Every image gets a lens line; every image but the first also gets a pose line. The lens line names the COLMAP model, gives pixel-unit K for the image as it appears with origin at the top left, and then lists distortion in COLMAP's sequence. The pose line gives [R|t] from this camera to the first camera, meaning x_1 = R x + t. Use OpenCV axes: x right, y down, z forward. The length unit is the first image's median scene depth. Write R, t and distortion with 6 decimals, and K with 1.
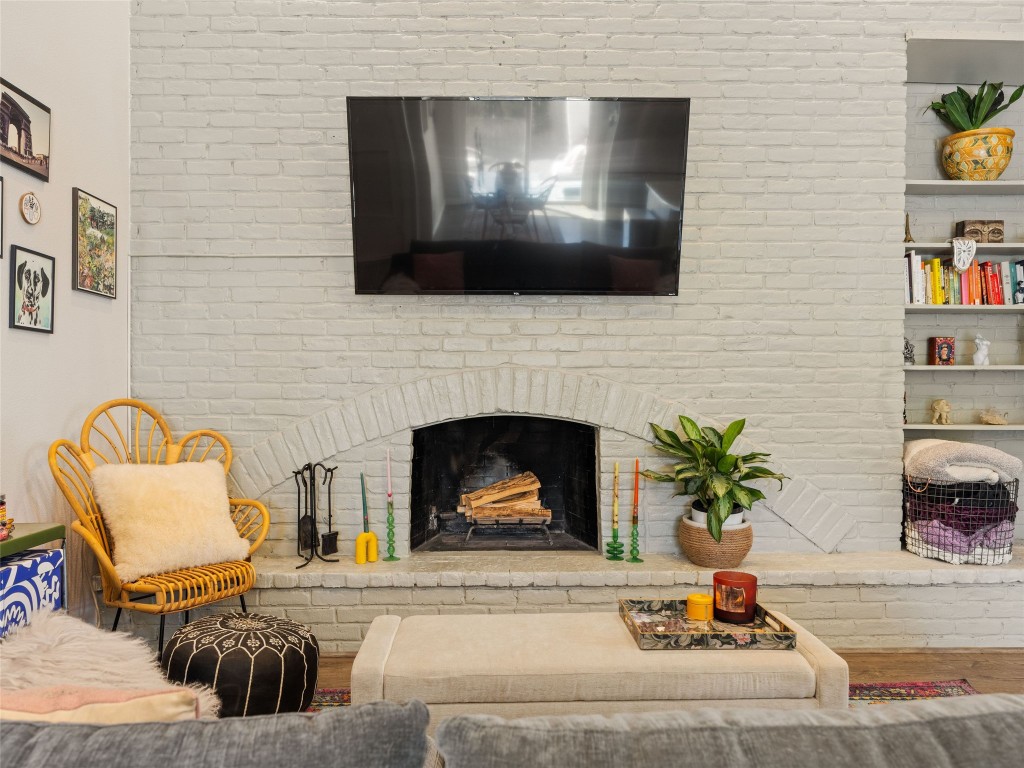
lens RADIAL K [[754.1, 0, 497.5], [0, 754.1, 386.1], [0, 0, 1]] dist [0.005417, 0.004434]
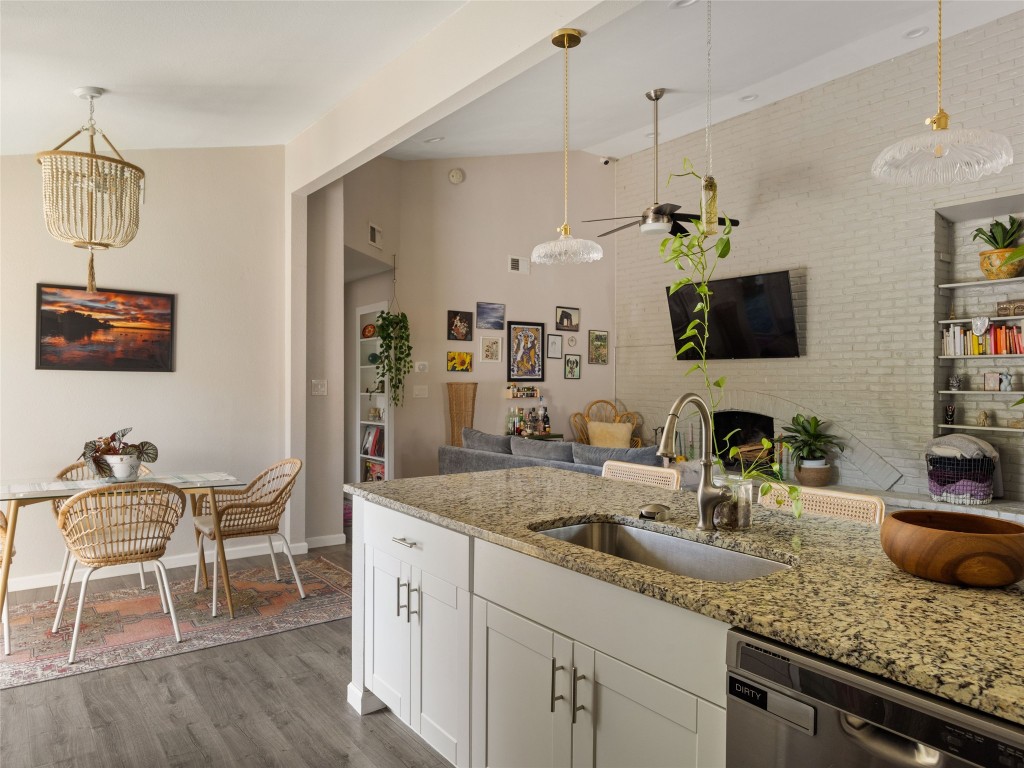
lens RADIAL K [[658.1, 0, 512.0], [0, 658.1, 384.0], [0, 0, 1]] dist [-0.000696, -0.001446]
pose [[0.604760, 0.004715, -0.796394, 1.287493], [-0.001469, 0.999987, 0.004804, -0.055322], [0.796406, -0.001735, 0.604759, -0.800106]]
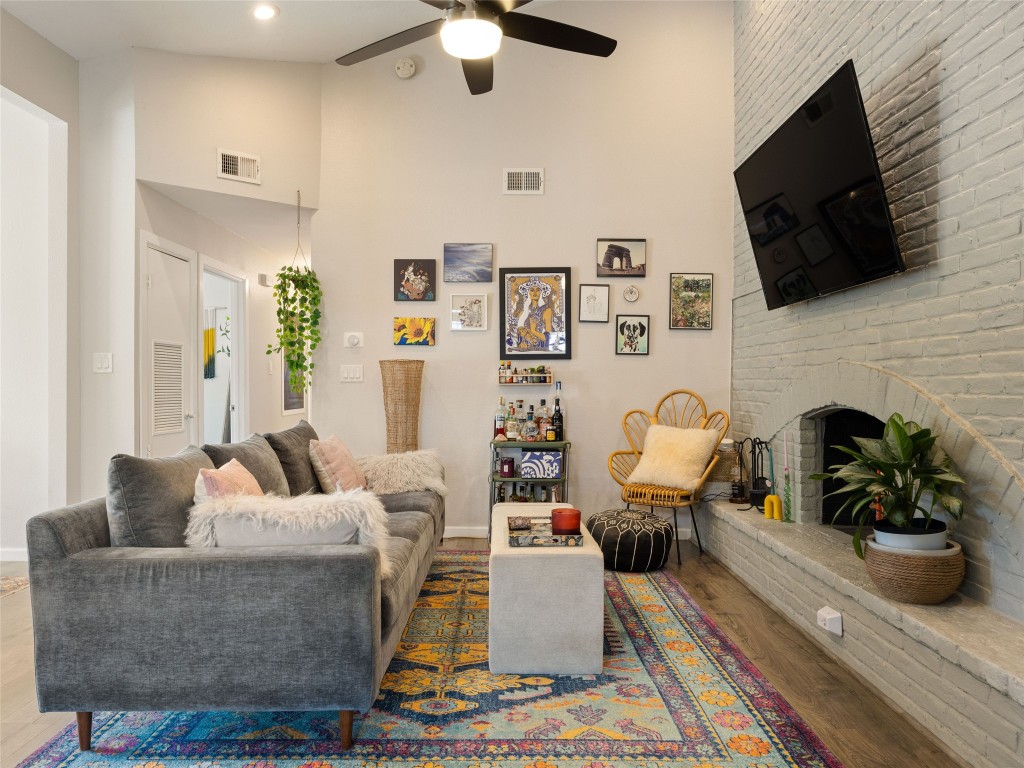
lens RADIAL K [[721.5, 0, 512.0], [0, 721.5, 384.0], [0, 0, 1]] dist [0.005671, 0.001469]
pose [[-0.010729, -0.003003, -0.999938, 1.123613], [0.001541, 0.999994, -0.003019, 0.008679], [0.999941, -0.001573, -0.010725, 0.604419]]
